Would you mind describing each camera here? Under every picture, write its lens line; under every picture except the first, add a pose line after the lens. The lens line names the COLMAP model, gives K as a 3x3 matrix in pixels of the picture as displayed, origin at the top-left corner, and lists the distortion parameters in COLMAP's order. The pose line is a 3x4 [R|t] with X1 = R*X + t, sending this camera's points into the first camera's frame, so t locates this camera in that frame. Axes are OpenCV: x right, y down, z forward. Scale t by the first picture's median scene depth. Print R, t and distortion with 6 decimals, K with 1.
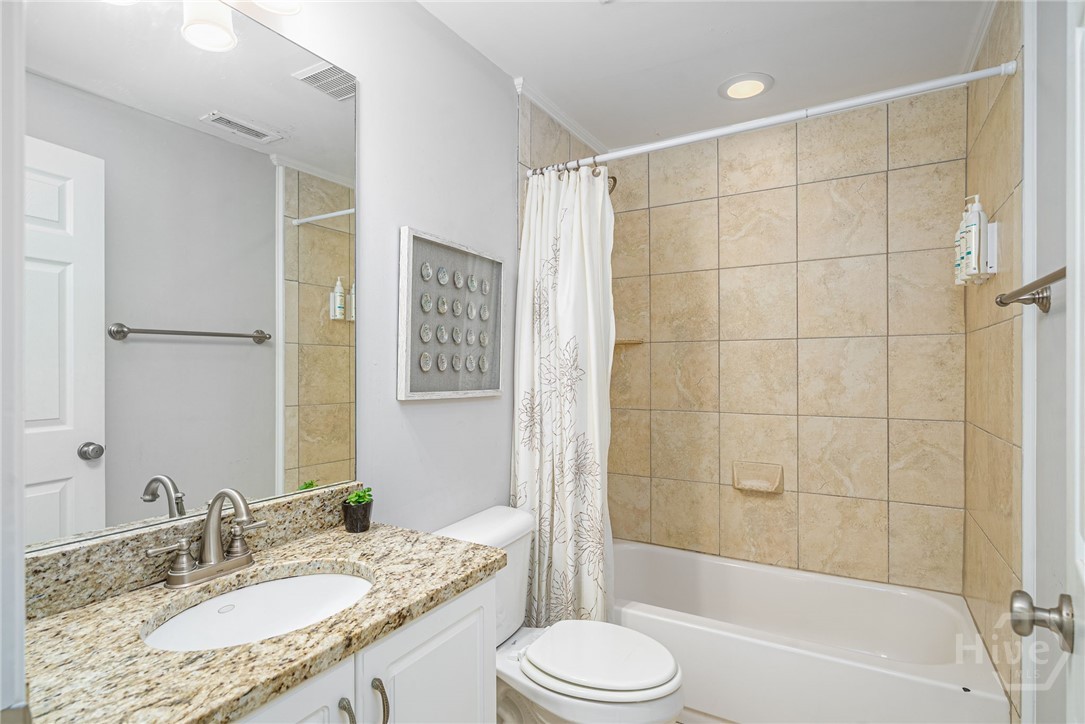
lens RADIAL K [[566.2, 0, 576.5], [0, 566.2, 363.6], [0, 0, 1]] dist [-0.008353, 0.004213]
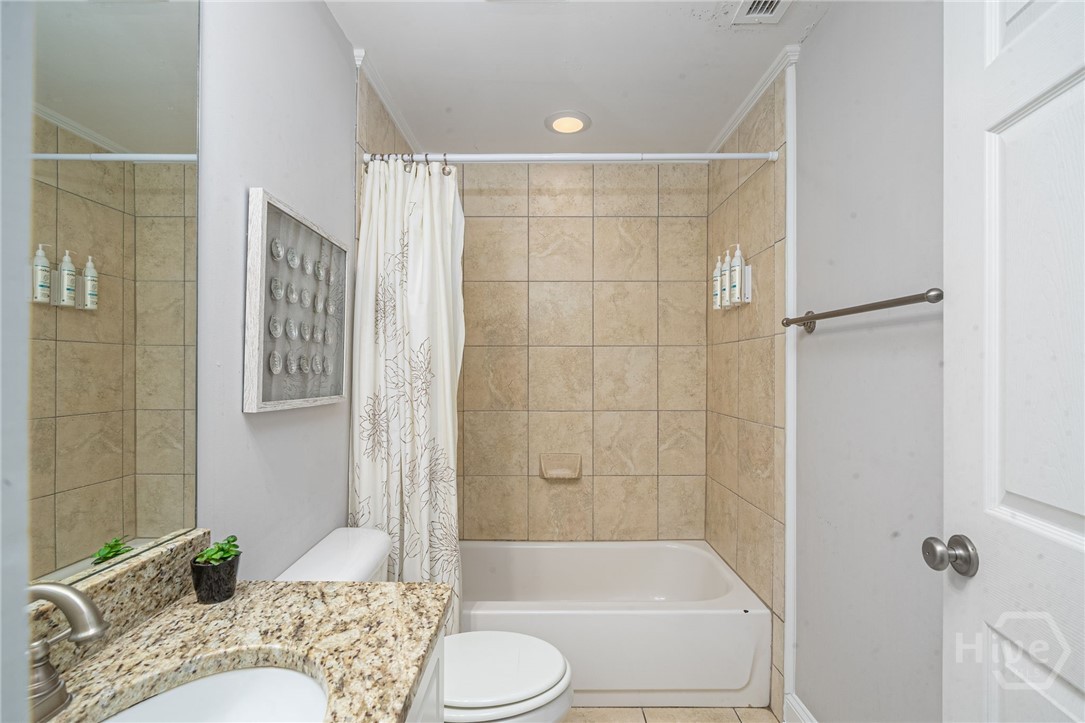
lens RADIAL K [[492.2, 0, 546.0], [0, 492.2, 364.6], [0, 0, 1]] dist [-0.010033, 0.003253]
pose [[0.863137, 0.007594, 0.504912, -0.242133], [-0.006157, 0.999971, -0.004515, -0.000317], [-0.504932, 0.000788, 0.863159, 0.180015]]
